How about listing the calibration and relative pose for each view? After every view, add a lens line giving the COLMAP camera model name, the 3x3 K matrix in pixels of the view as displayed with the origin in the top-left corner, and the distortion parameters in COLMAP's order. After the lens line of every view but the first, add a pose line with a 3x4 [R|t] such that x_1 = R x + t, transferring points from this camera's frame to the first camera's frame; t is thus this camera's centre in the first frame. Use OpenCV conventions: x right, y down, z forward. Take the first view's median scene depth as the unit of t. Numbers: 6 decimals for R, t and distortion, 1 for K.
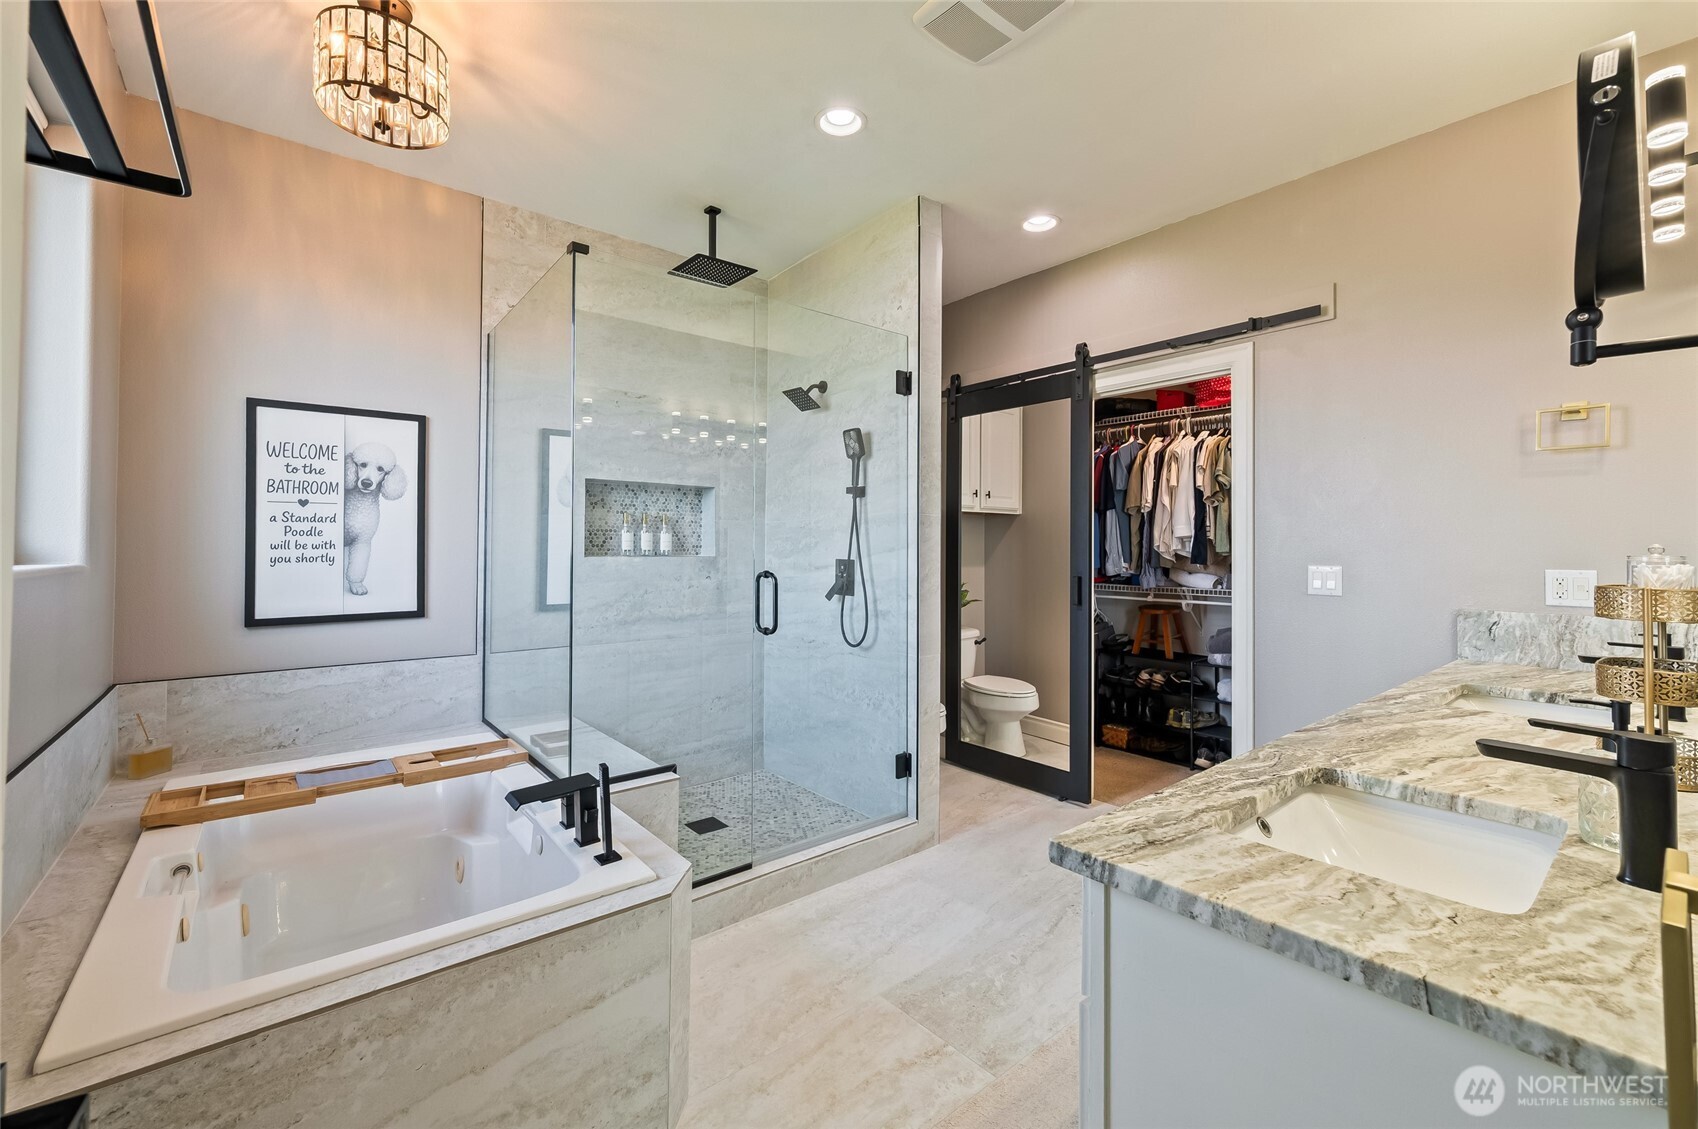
lens RADIAL K [[684.7, 0, 826.0], [0, 684.7, 540.1], [0, 0, 1]] dist [0.000284, 0.001100]
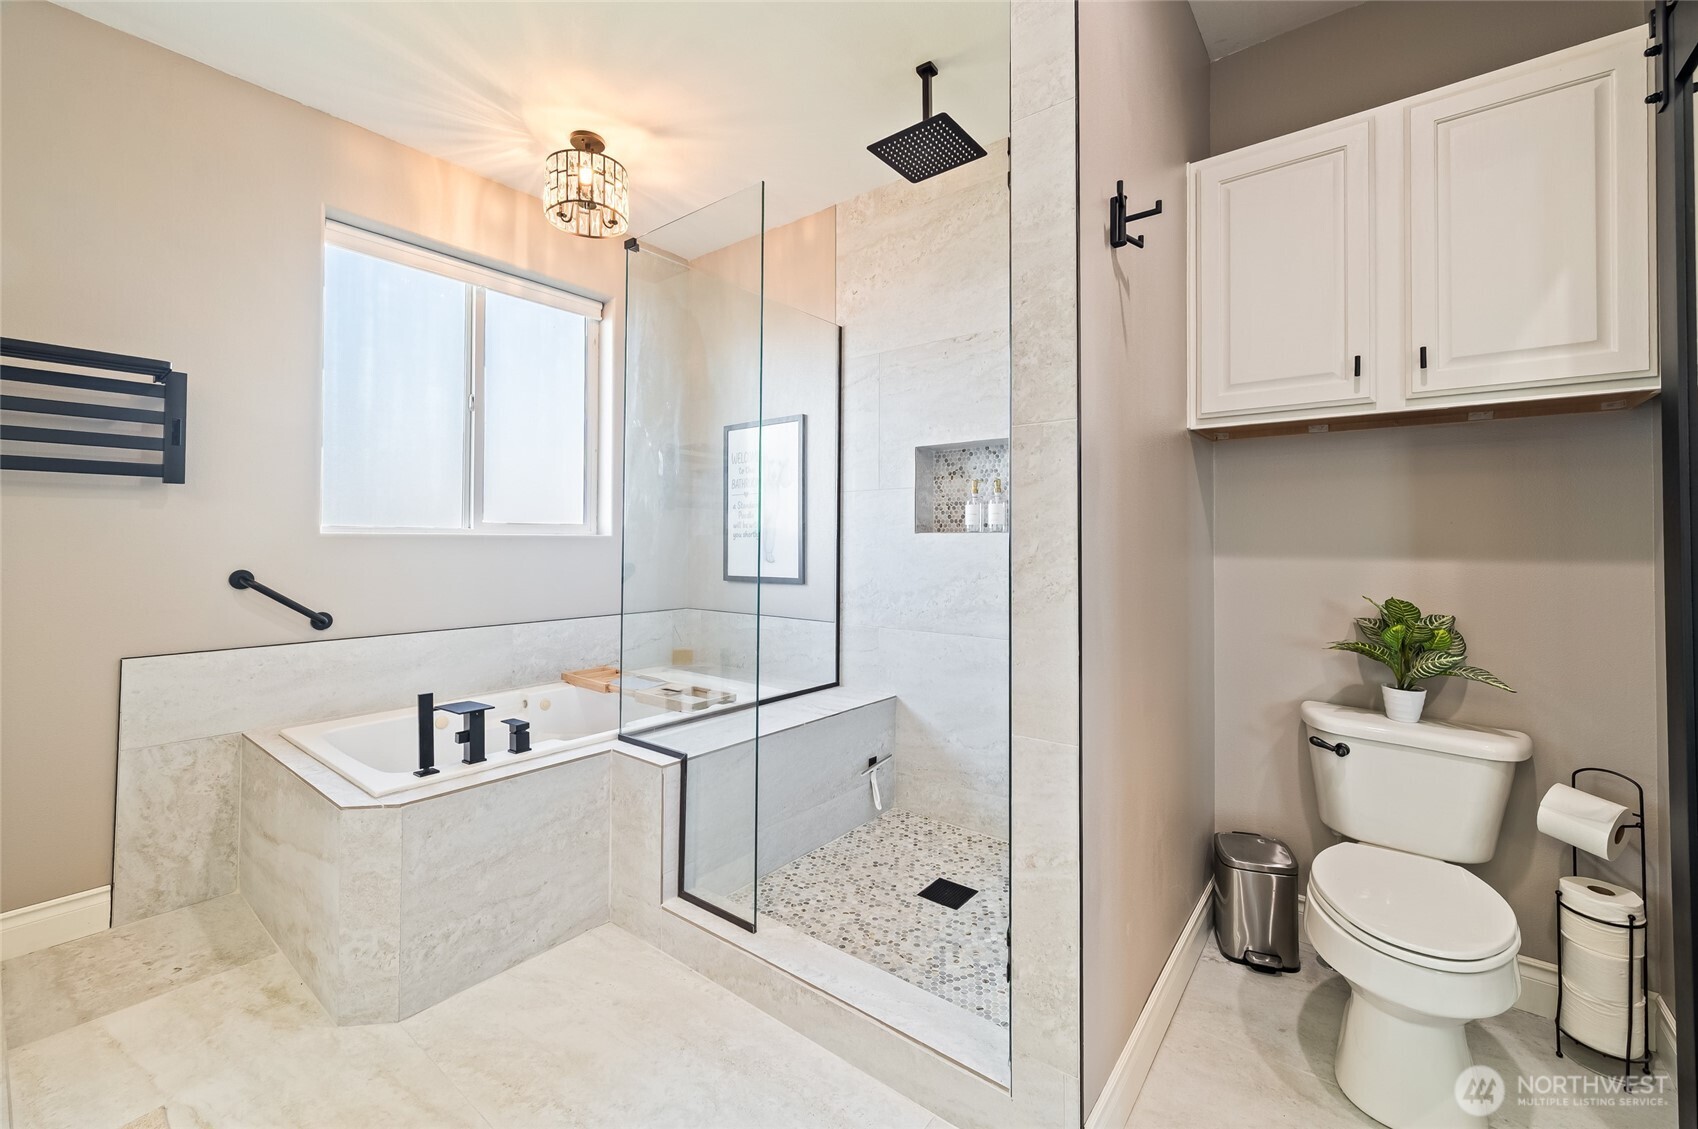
lens RADIAL K [[684.7, 0, 874.8], [0, 684.7, 525.8], [0, 0, 1]] dist [0.000284, 0.001100]
pose [[0.251445, -0.022338, -0.967614, 0.586058], [0.013470, 0.999718, -0.019579, 0.036066], [0.967778, -0.008111, 0.251675, 0.817736]]
